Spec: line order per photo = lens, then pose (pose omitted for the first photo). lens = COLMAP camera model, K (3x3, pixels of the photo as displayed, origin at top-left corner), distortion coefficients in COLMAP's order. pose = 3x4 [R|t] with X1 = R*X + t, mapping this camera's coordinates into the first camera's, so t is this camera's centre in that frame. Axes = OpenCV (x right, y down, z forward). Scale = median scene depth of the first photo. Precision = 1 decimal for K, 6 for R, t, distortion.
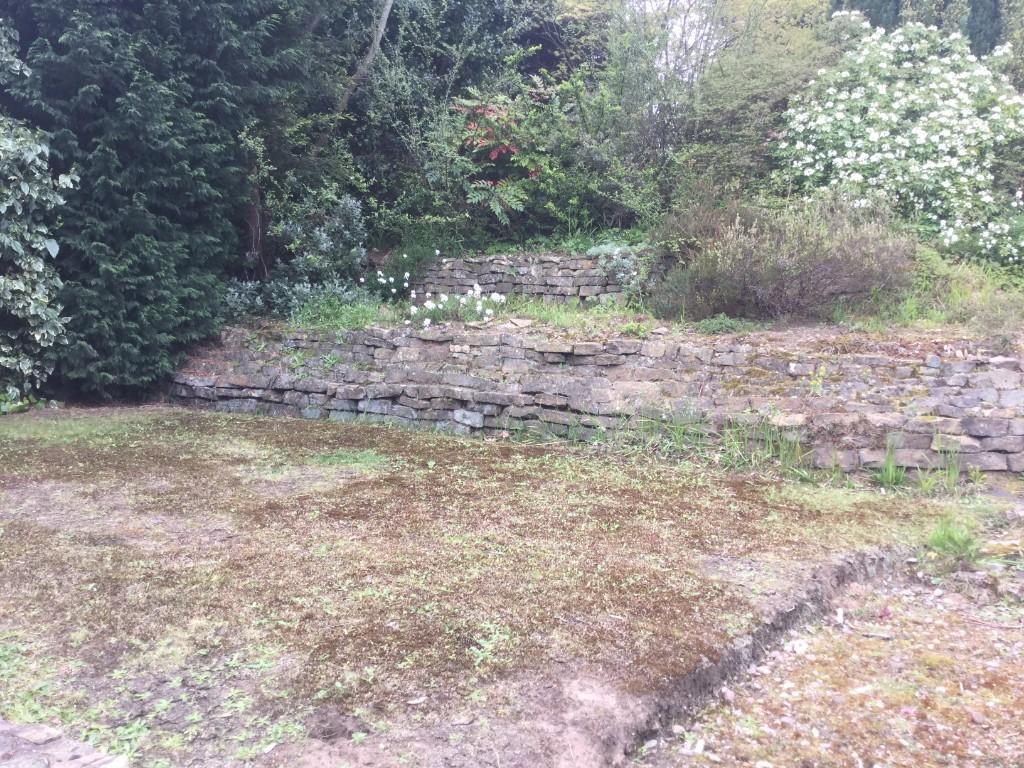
lens RADIAL K [[938.7, 0, 514.7], [0, 938.7, 390.0], [0, 0, 1]] dist [0.078022, -0.076500]
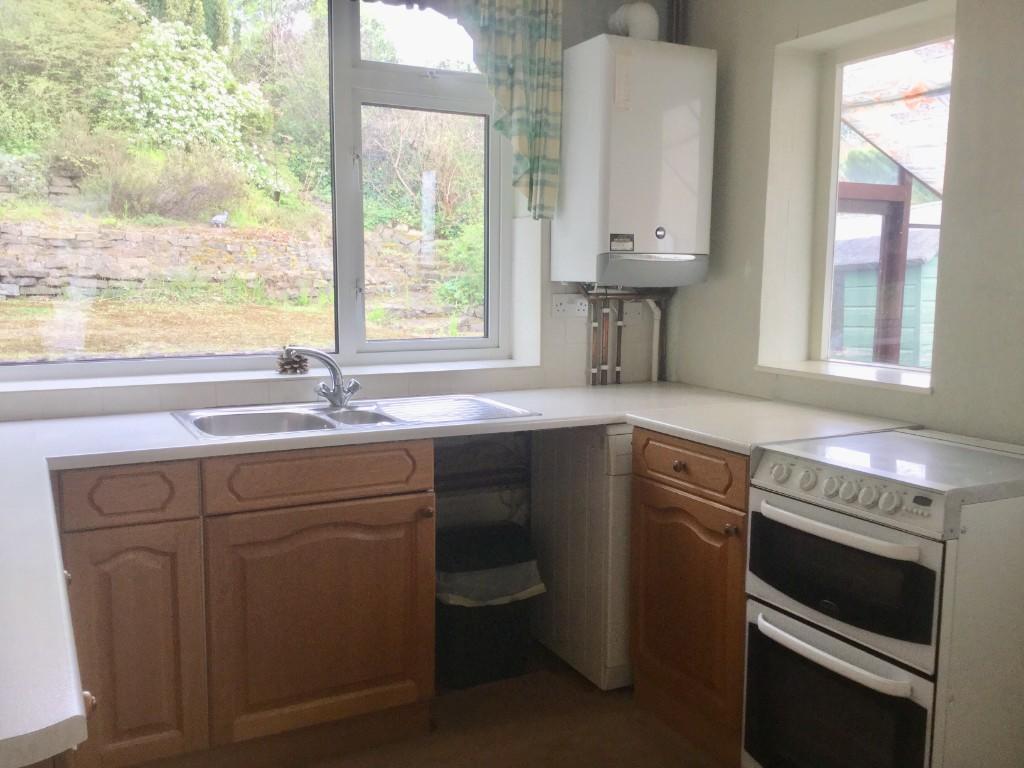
lens RADIAL K [[938.7, 0, 512.7], [0, 938.7, 387.2], [0, 0, 1]] dist [0.078022, -0.076500]
pose [[0.514421, -0.131600, 0.847380, -0.702524], [0.053938, 0.991163, 0.121186, 0.035991], [-0.855840, -0.016635, 0.516974, -0.253613]]
